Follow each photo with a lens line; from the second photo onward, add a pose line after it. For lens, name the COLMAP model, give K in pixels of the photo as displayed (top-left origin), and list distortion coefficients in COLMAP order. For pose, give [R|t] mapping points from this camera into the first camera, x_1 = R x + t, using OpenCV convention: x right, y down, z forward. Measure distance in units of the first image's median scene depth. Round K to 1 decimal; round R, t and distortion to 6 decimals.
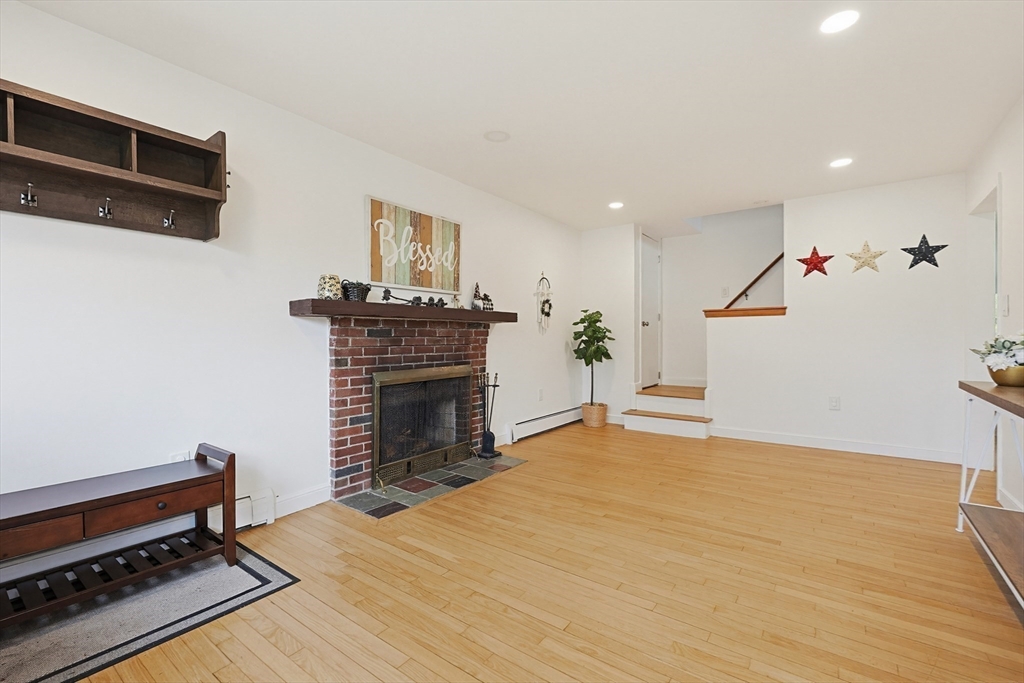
lens RADIAL K [[438.8, 0, 518.6], [0, 438.8, 340.3], [0, 0, 1]] dist [-0.004394, -0.000068]
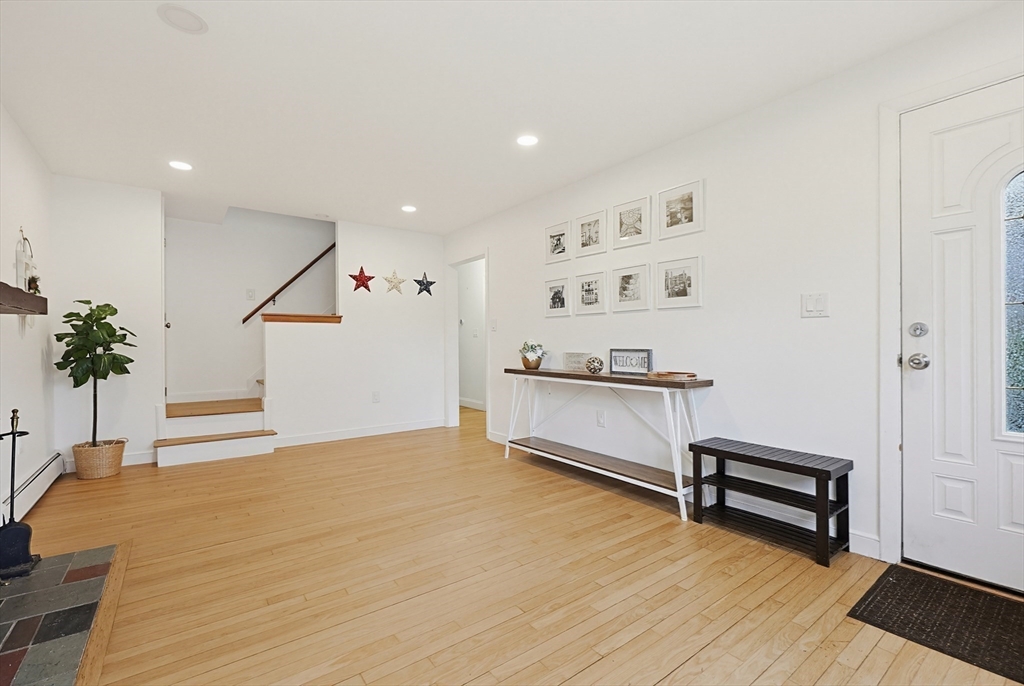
lens RADIAL K [[438.8, 0, 518.6], [0, 438.8, 341.8], [0, 0, 1]] dist [-0.004394, -0.000068]
pose [[0.306197, 0.006194, 0.951948, -0.426995], [0.007181, 0.999935, -0.008816, 0.003825], [-0.951941, 0.009535, 0.306133, 0.312876]]
